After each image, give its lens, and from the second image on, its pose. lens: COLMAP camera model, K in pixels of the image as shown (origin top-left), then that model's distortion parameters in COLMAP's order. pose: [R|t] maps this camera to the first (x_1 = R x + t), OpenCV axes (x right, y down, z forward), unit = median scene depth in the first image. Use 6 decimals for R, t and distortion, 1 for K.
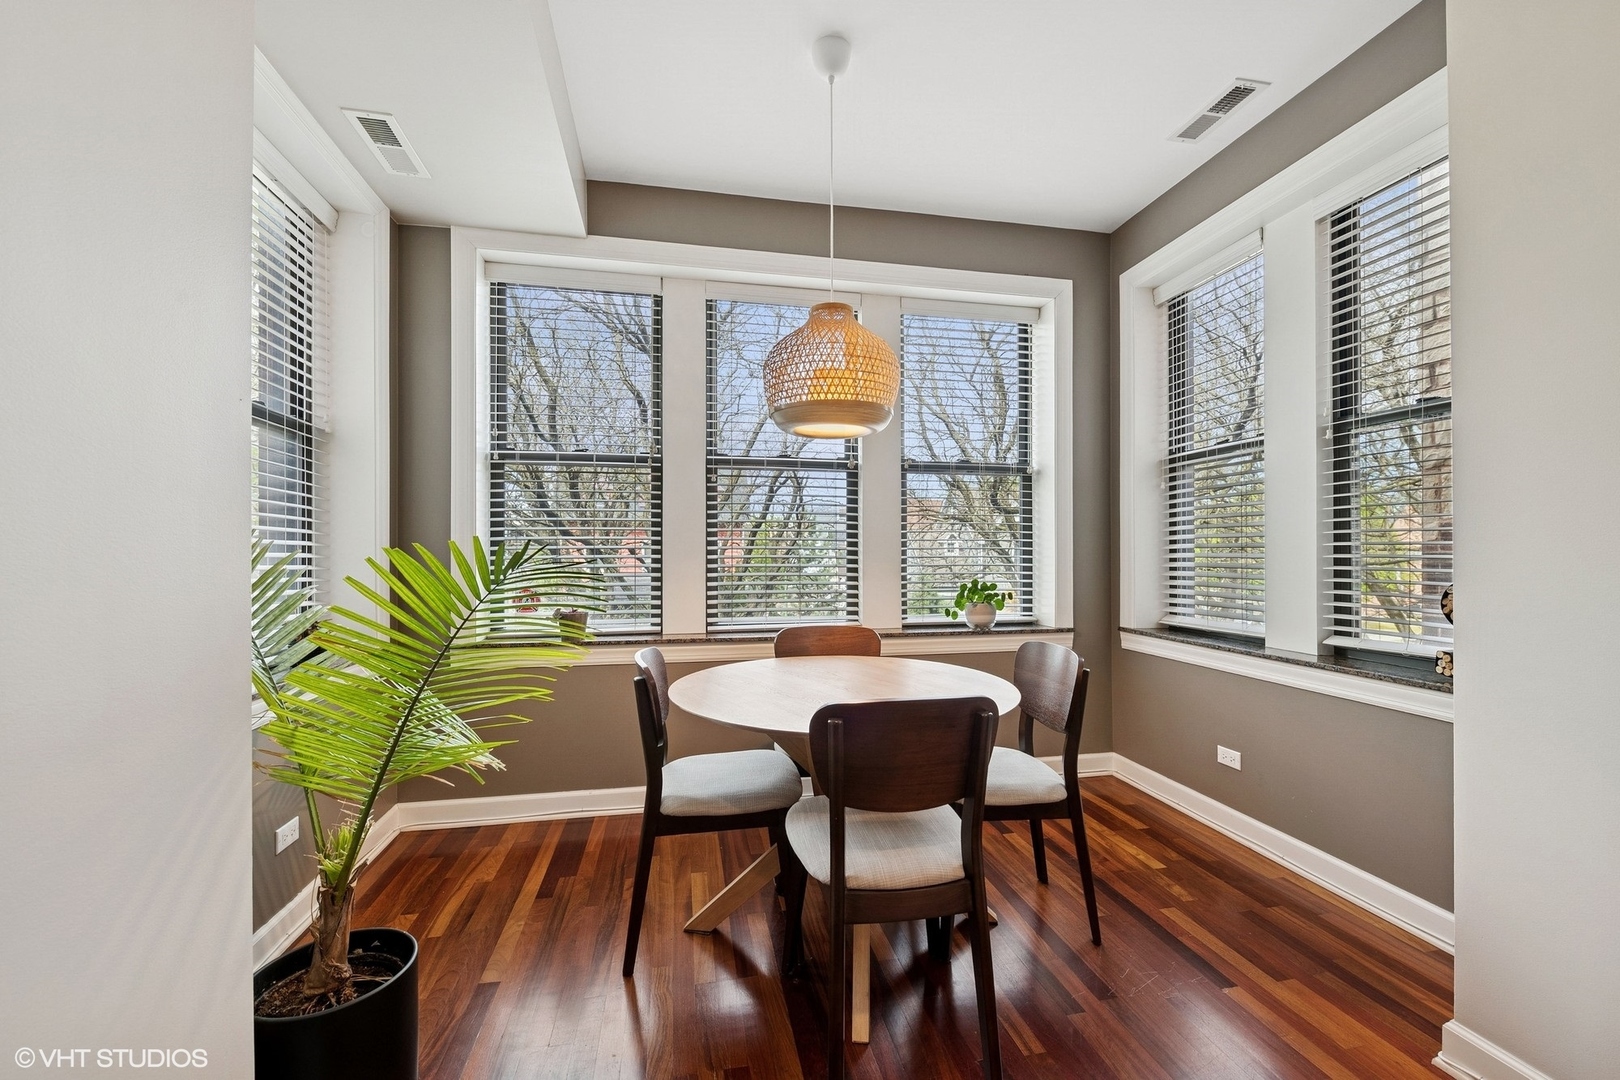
lens RADIAL K [[653.7, 0, 812.9], [0, 653.7, 548.4], [0, 0, 1]] dist [-0.000242, -0.002042]
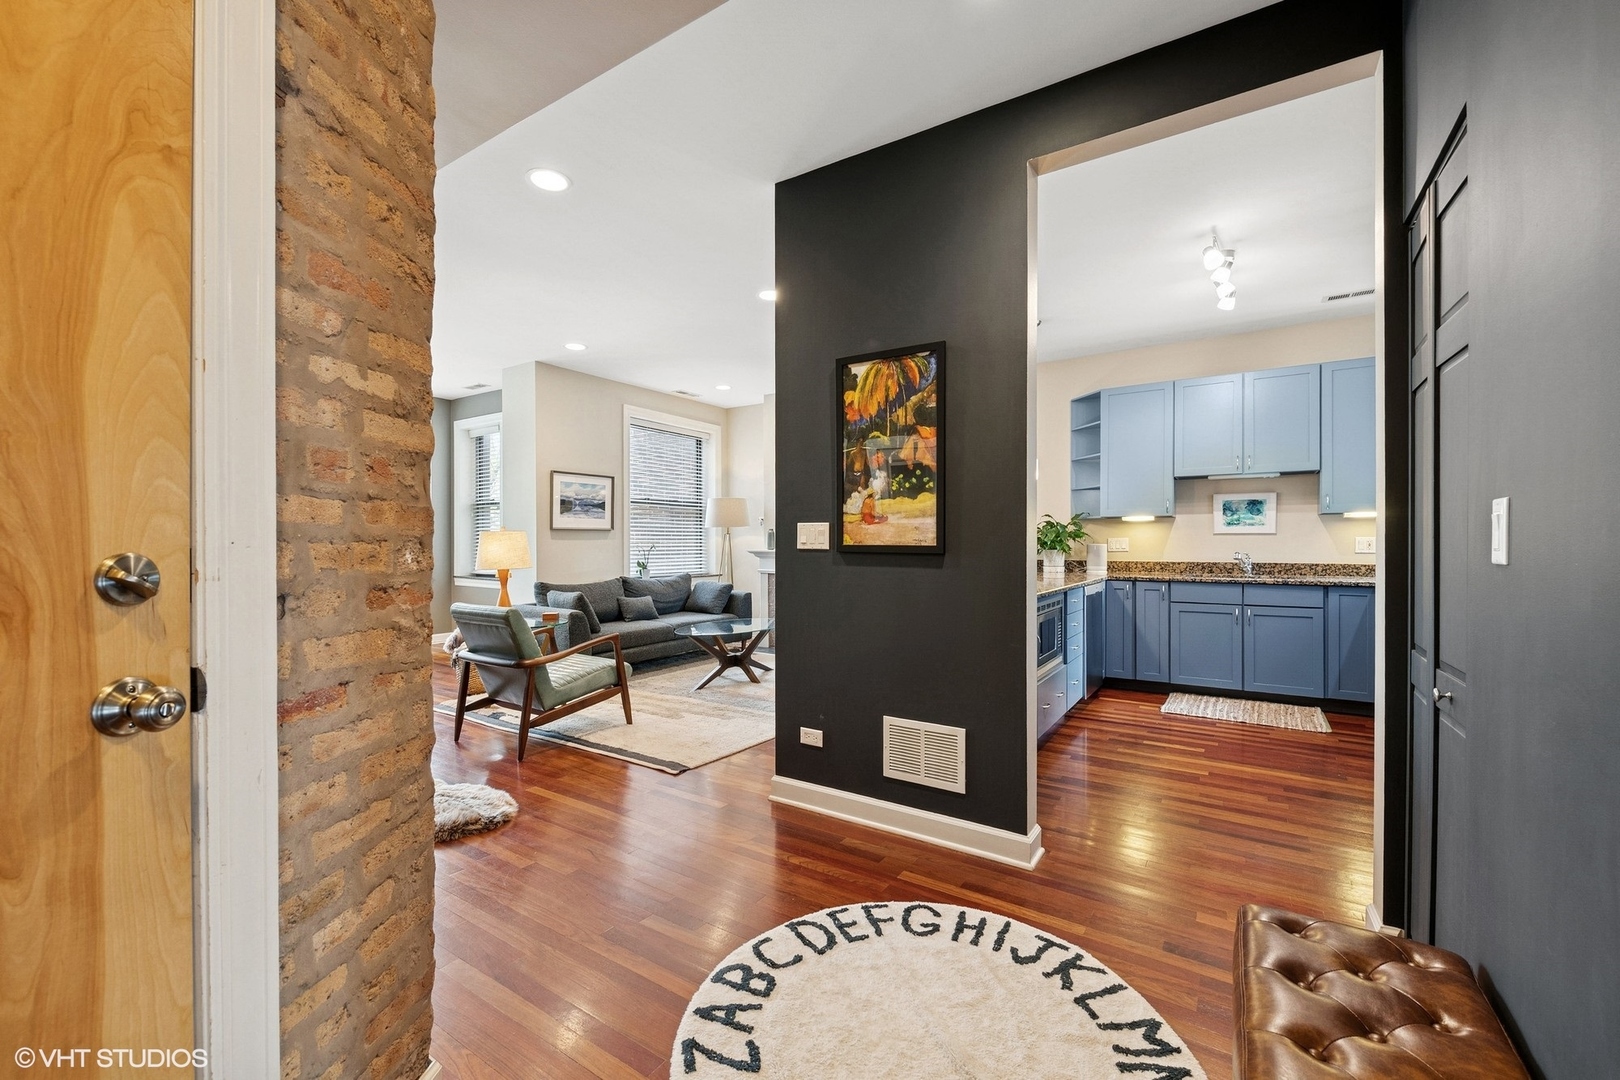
lens RADIAL K [[653.7, 0, 814.0], [0, 653.7, 543.1], [0, 0, 1]] dist [-0.000242, -0.002042]
pose [[0.708404, -0.000274, 0.705807, -0.249072], [-0.007369, 0.999943, 0.007784, -0.022315], [-0.705769, -0.010716, 0.708361, -1.505437]]
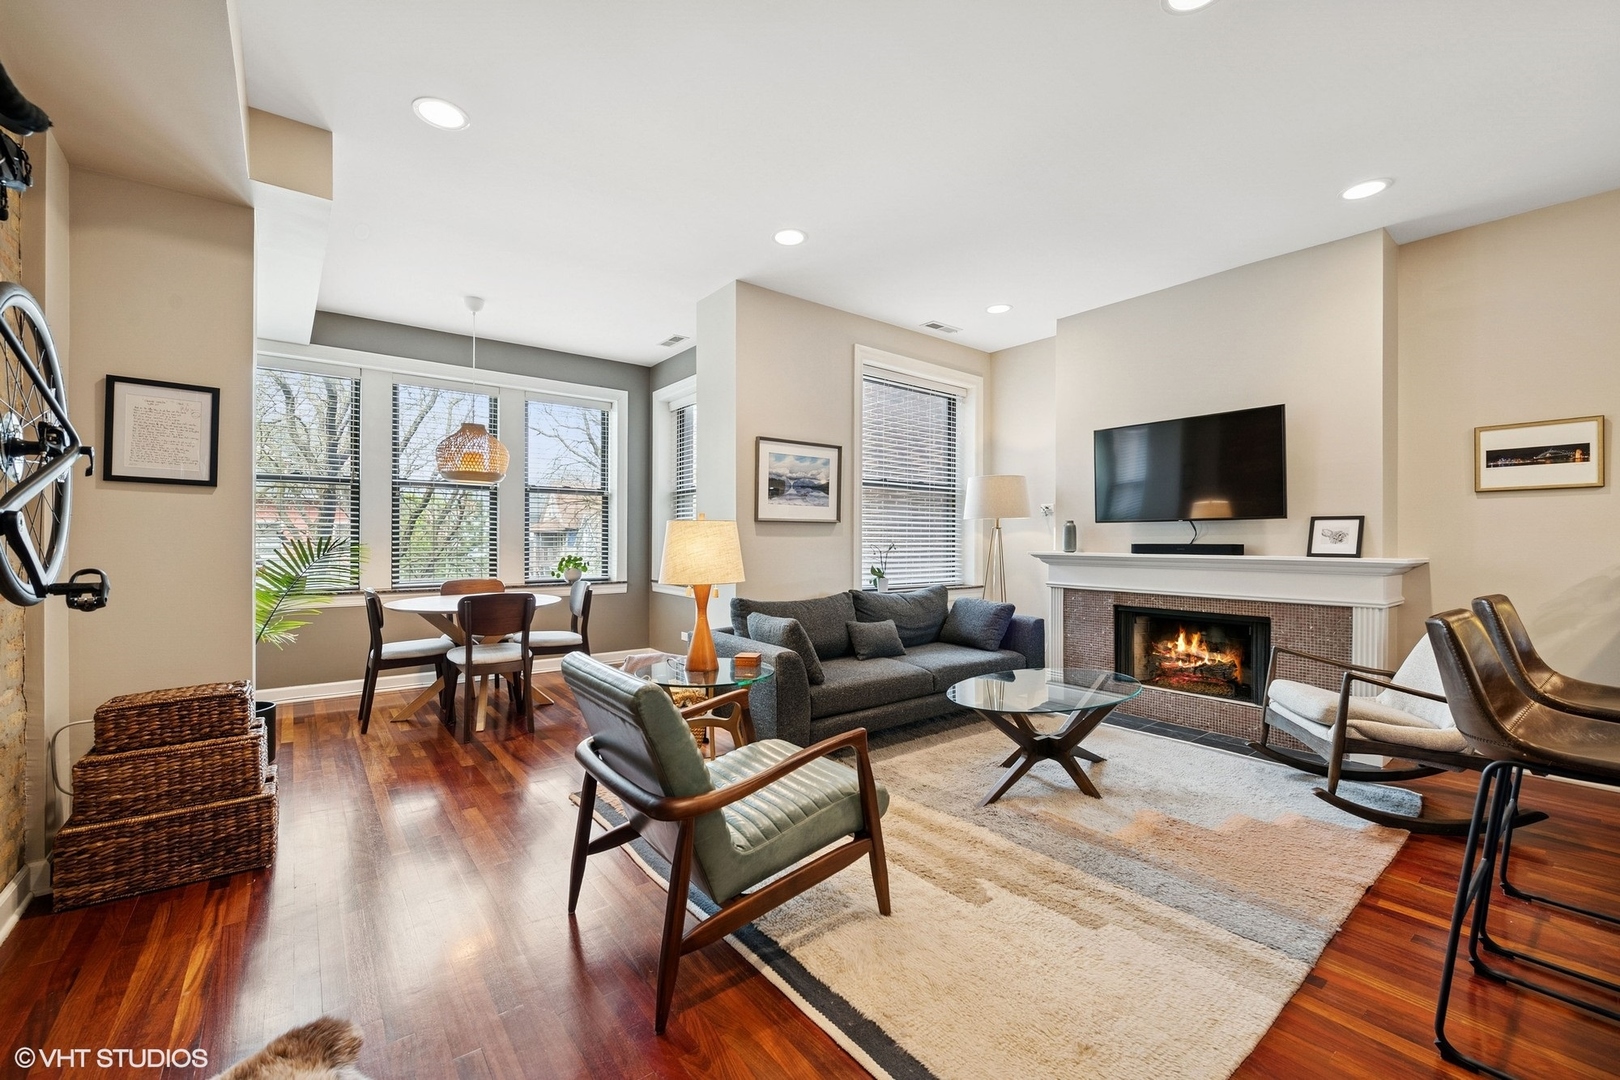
lens RADIAL K [[653.7, 0, 820.3], [0, 653.7, 541.5], [0, 0, 1]] dist [-0.000242, -0.002042]
pose [[0.889936, 0.004427, 0.456063, 0.043339], [-0.010538, 0.999886, 0.010858, -0.015916], [-0.455963, -0.014469, 0.889881, -0.898590]]
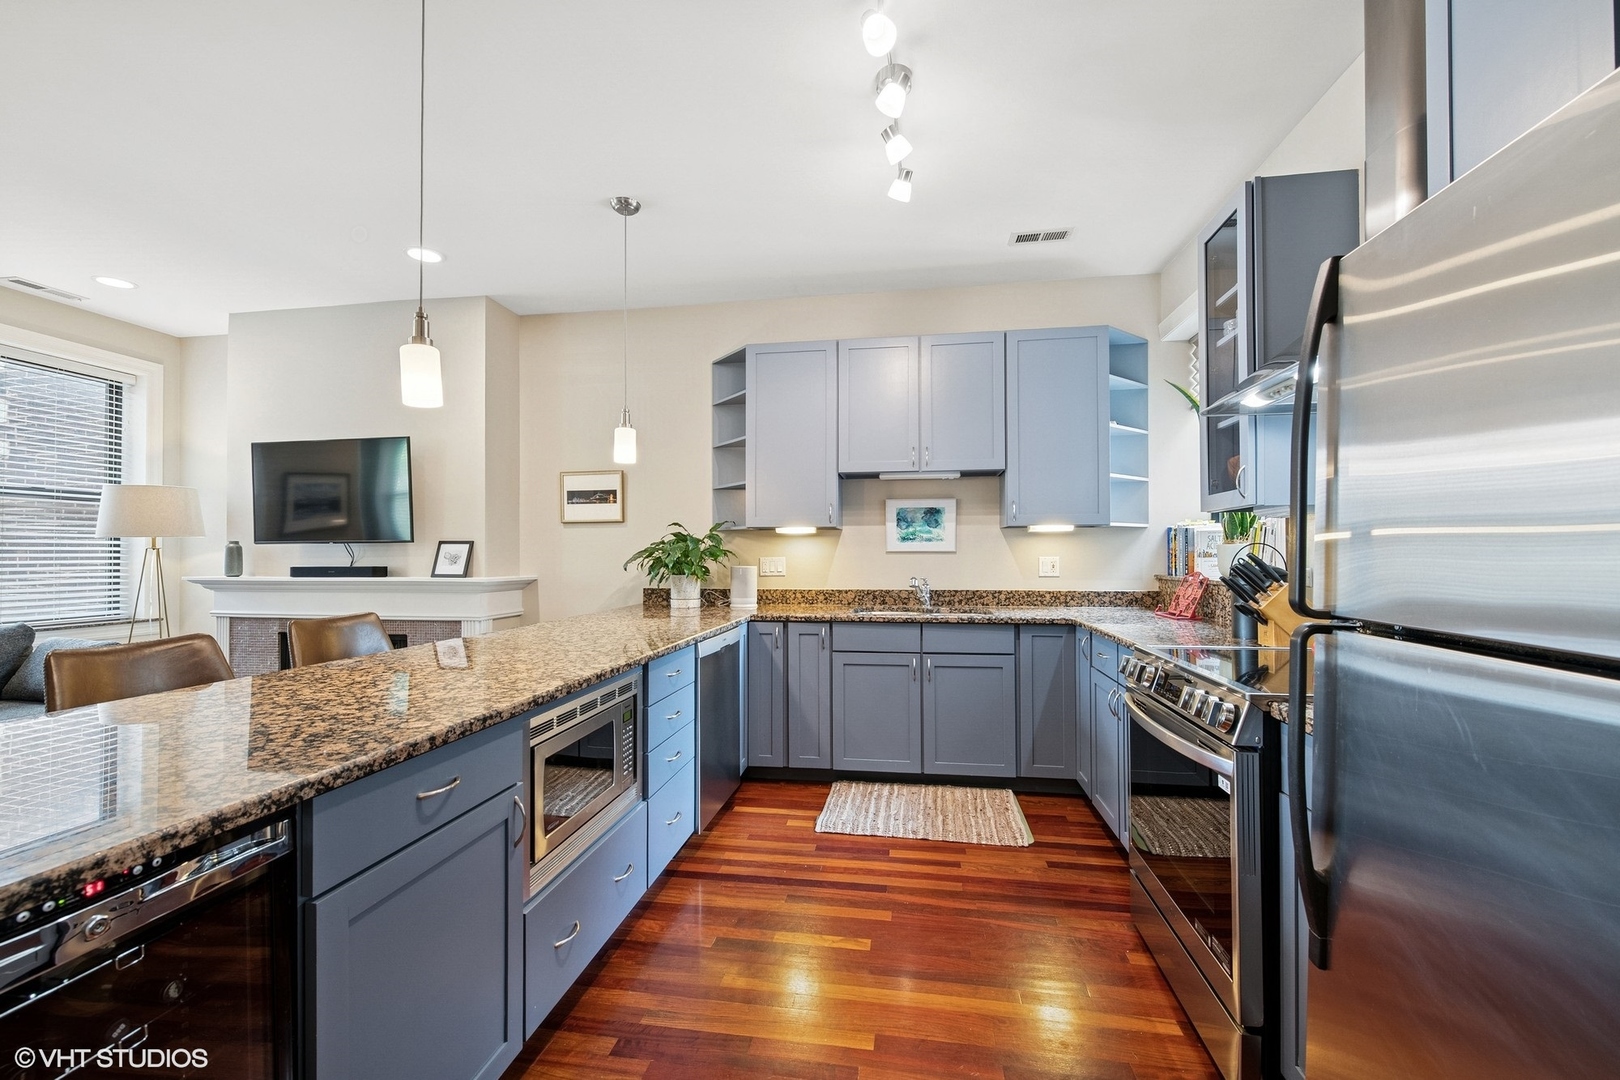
lens RADIAL K [[653.7, 0, 812.1], [0, 653.7, 545.7], [0, 0, 1]] dist [-0.000242, -0.002042]
pose [[0.348180, 0.011980, 0.937351, 0.371008], [-0.006910, 0.999924, -0.010213, -0.037210], [-0.937402, -0.002921, 0.348237, -1.359881]]
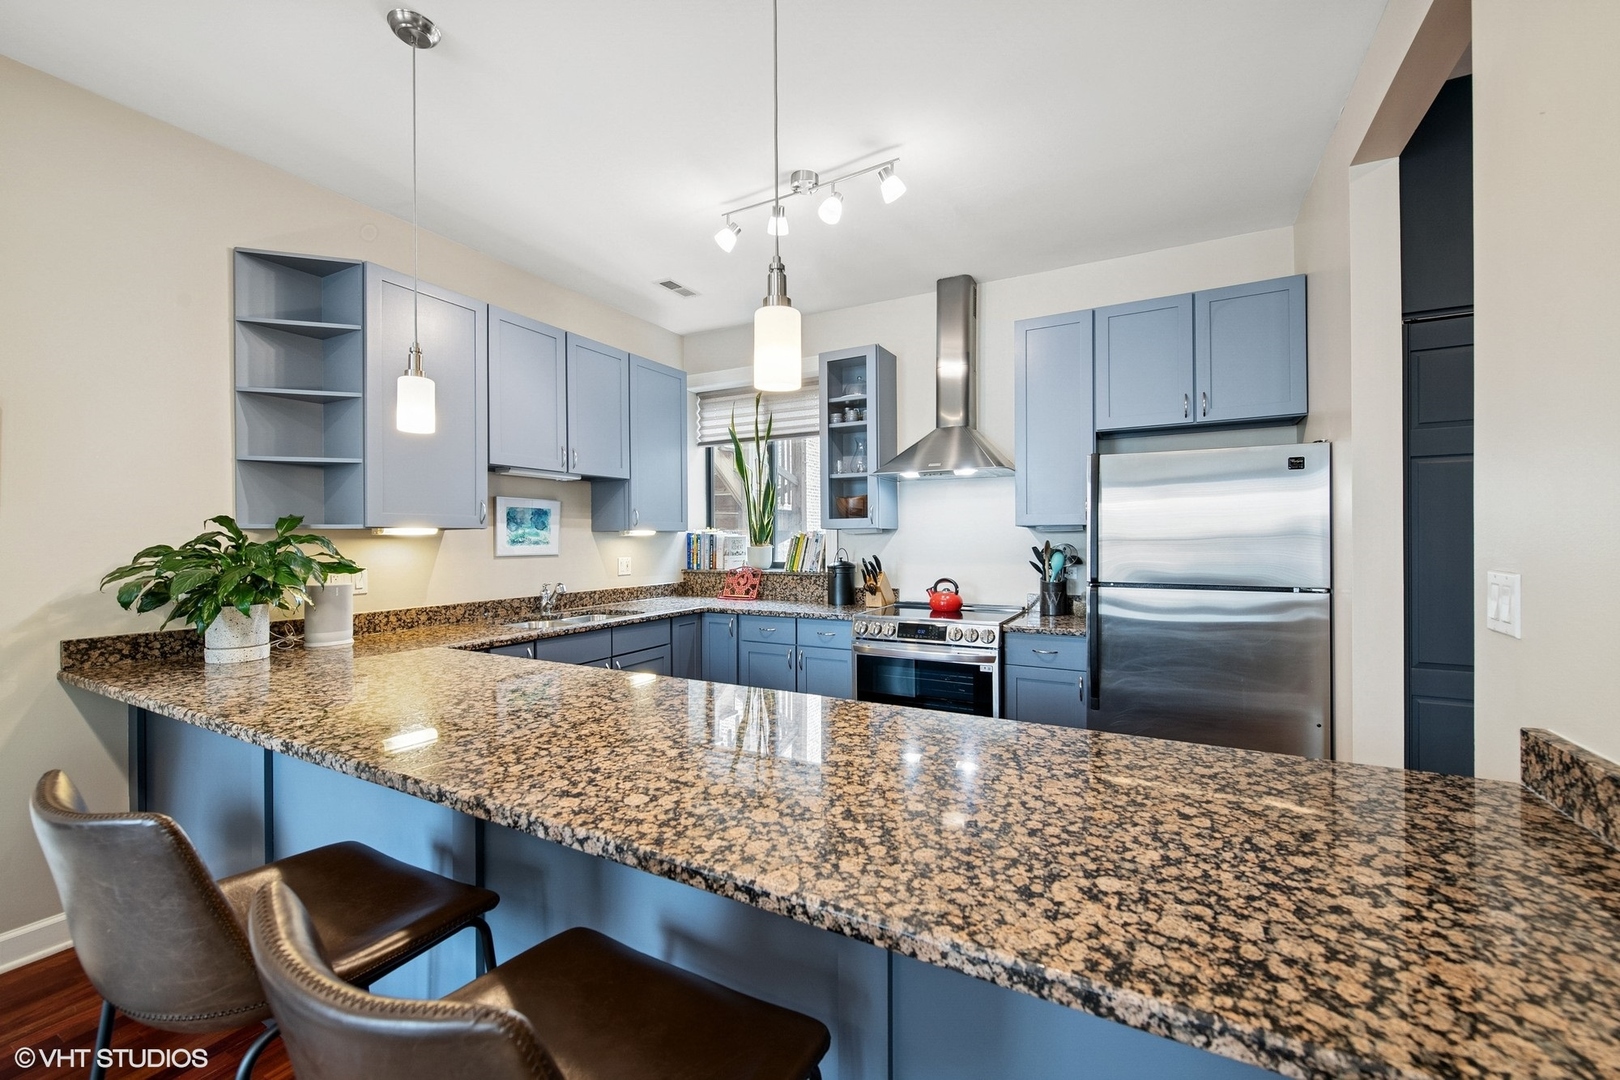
lens RADIAL K [[653.7, 0, 804.0], [0, 653.7, 538.6], [0, 0, 1]] dist [-0.000242, -0.002042]
pose [[-0.769427, 0.005234, 0.638713, 0.486618], [0.000223, 0.999969, -0.007925, -0.058639], [-0.638735, -0.005955, -0.769404, -0.613713]]
